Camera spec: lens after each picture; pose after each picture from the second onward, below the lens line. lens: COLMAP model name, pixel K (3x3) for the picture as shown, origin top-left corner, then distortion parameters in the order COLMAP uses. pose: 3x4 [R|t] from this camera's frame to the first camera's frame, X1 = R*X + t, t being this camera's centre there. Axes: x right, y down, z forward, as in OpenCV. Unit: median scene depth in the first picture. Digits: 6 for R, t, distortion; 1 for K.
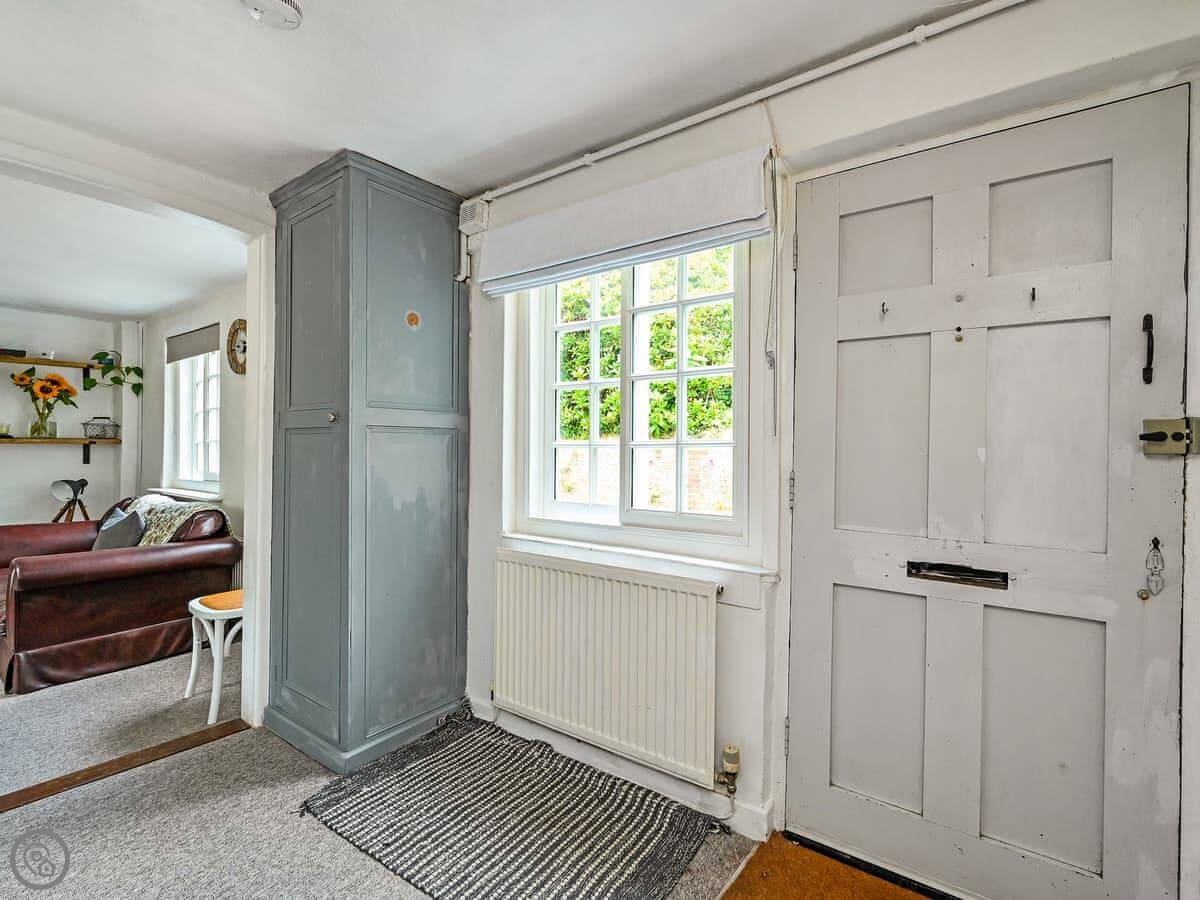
lens RADIAL K [[534.7, 0, 597.0], [0, 534.7, 443.3], [0, 0, 1]] dist [-0.004699, 0.000315]
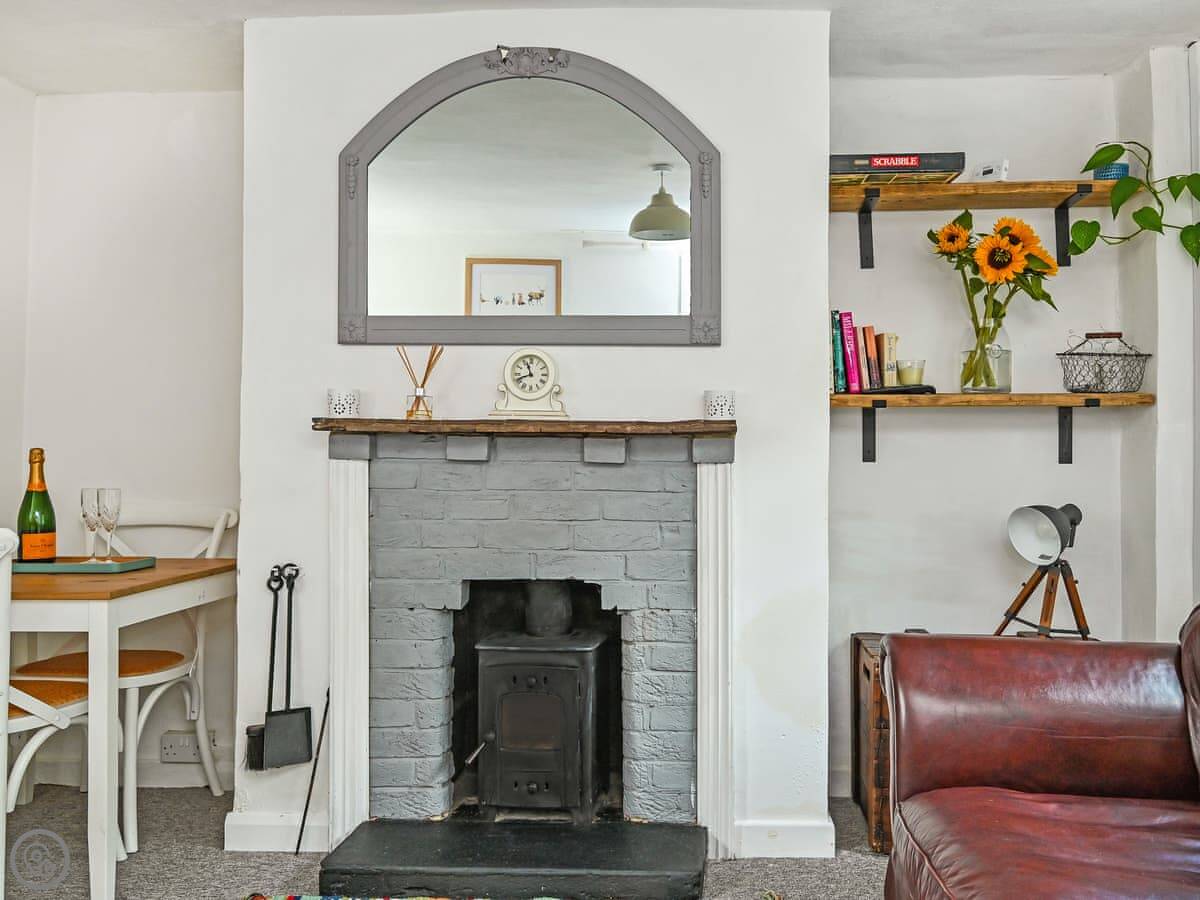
lens RADIAL K [[915.2, 0, 657.2], [0, 915.2, 448.4], [0, 0, 1]] dist [0.014271, -0.019802]
pose [[0.562119, -0.021411, -0.826779, -0.613477], [-0.000087, 0.999663, -0.025947, 0.044855], [0.827056, 0.014657, 0.561928, 0.425596]]
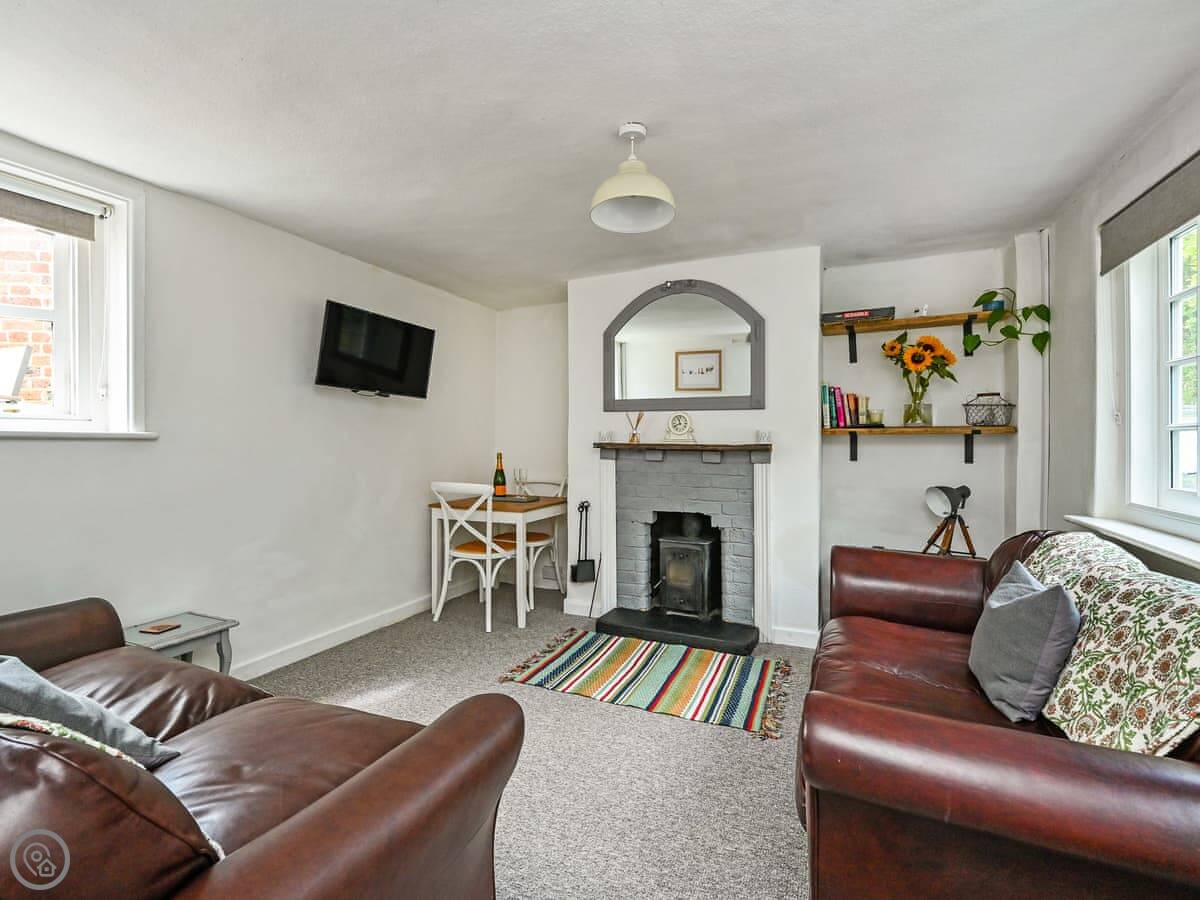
lens RADIAL K [[545.2, 0, 613.6], [0, 545.2, 437.0], [0, 0, 1]] dist [0.006519, 0.000644]
pose [[0.211834, -0.012950, -0.977220, -0.383553], [0.000360, 0.999913, -0.013173, 0.013840], [0.977306, 0.002439, 0.211820, 0.421070]]
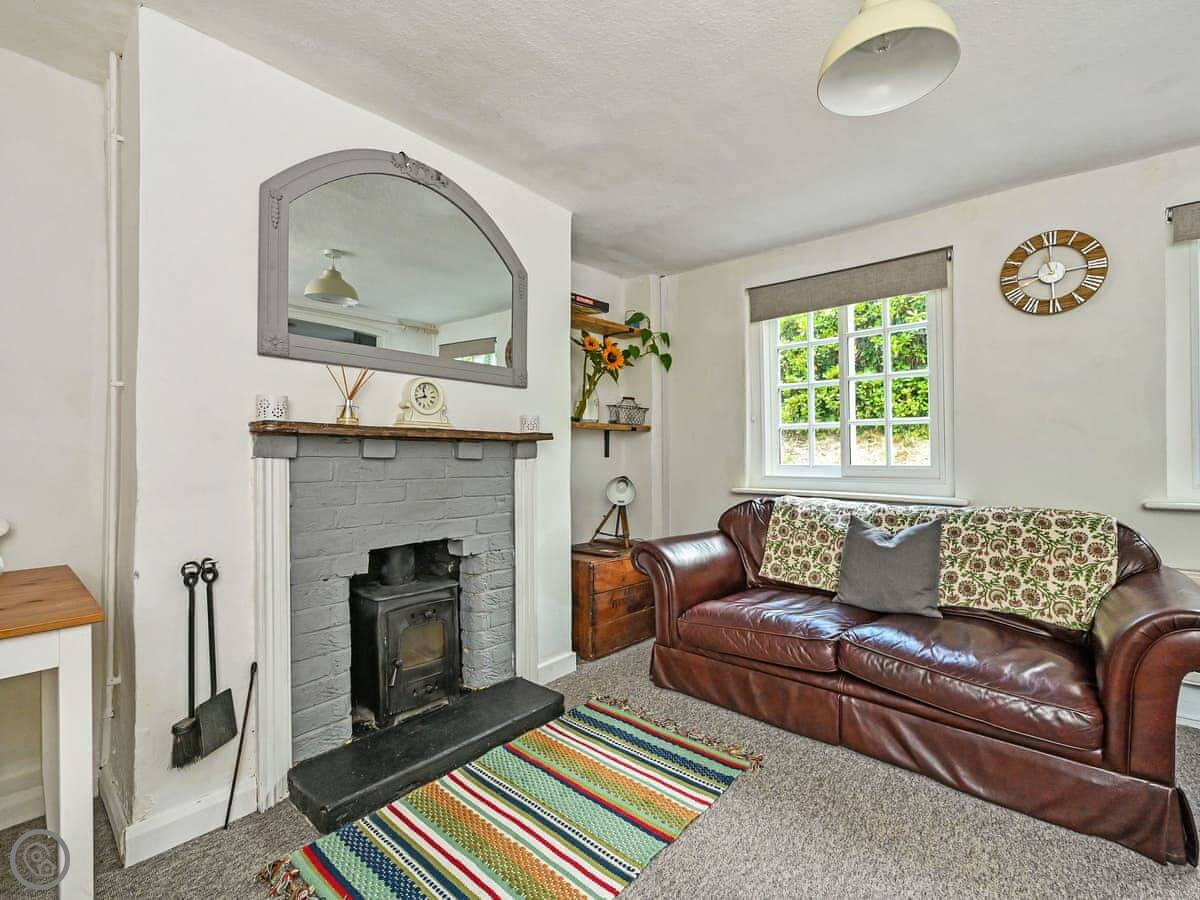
lens RADIAL K [[534.7, 0, 622.7], [0, 534.7, 442.9], [0, 0, 1]] dist [-0.004699, 0.000315]
pose [[0.997464, -0.008545, -0.070658, -0.920022], [0.006920, 0.999707, -0.023206, 0.036960], [0.070835, 0.022658, 0.997231, 0.229009]]
